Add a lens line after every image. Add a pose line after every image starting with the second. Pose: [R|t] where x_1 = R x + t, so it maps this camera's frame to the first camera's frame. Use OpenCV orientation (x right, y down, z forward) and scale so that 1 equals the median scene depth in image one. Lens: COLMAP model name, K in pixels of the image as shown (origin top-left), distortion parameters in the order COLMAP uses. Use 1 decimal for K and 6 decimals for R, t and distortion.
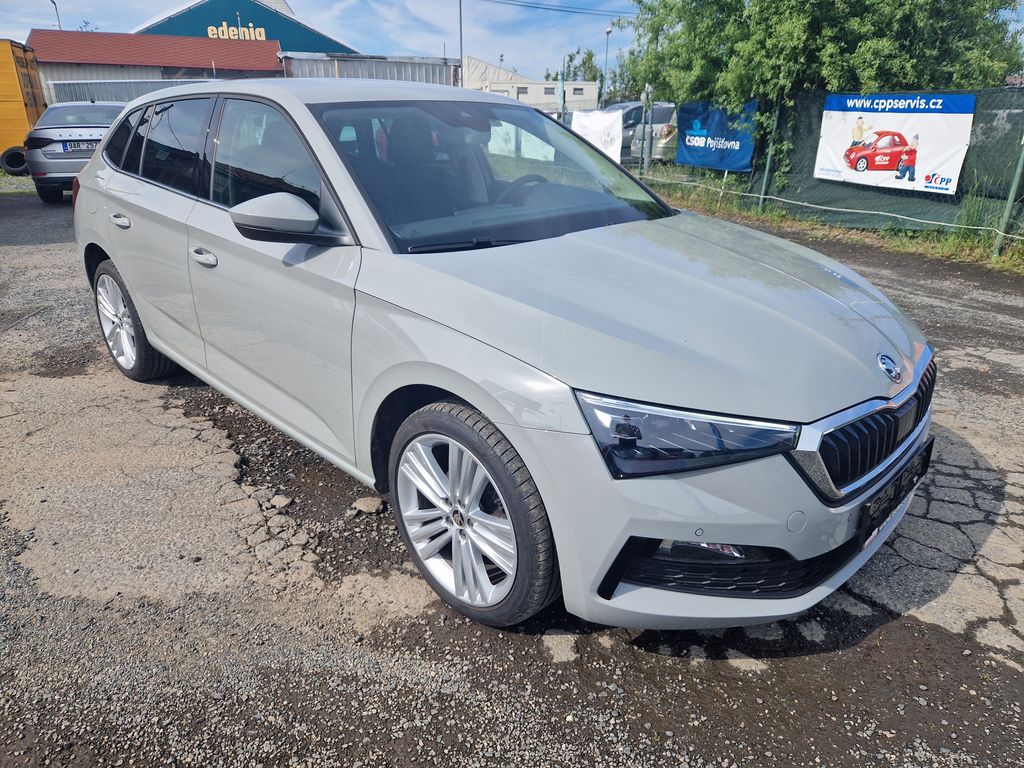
lens RADIAL K [[678.8, 0, 506.3], [0, 678.8, 395.8], [0, 0, 1]] dist [0.050102, -0.036064]
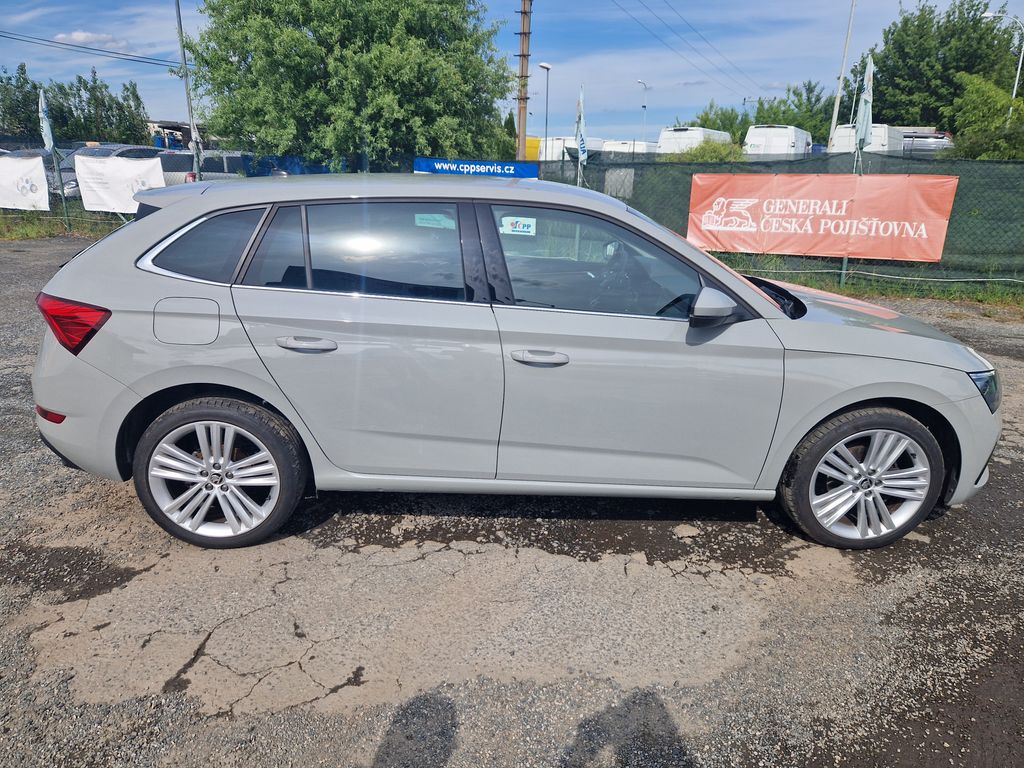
lens RADIAL K [[682.0, 0, 508.3], [0, 682.0, 408.2], [0, 0, 1]] dist [0.042291, -0.033624]
pose [[0.687924, -0.235231, 0.686606, -0.372326], [0.260092, 0.963089, 0.069362, -0.066754], [-0.677579, 0.130865, 0.723713, 0.096523]]
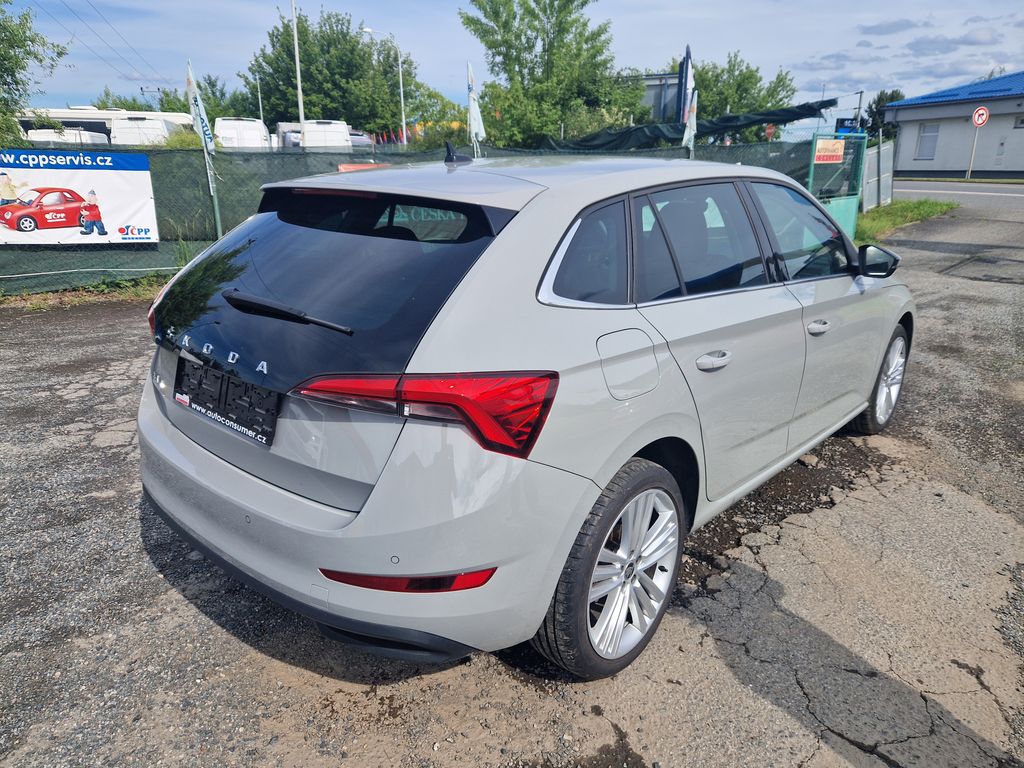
lens RADIAL K [[678.8, 0, 506.3], [0, 678.8, 395.8], [0, 0, 1]] dist [0.050102, -0.036064]
pose [[-0.031337, -0.322658, 0.945997, -0.459506], [0.374828, 0.873595, 0.310380, -0.196914], [-0.926564, 0.364313, 0.093566, 0.442947]]
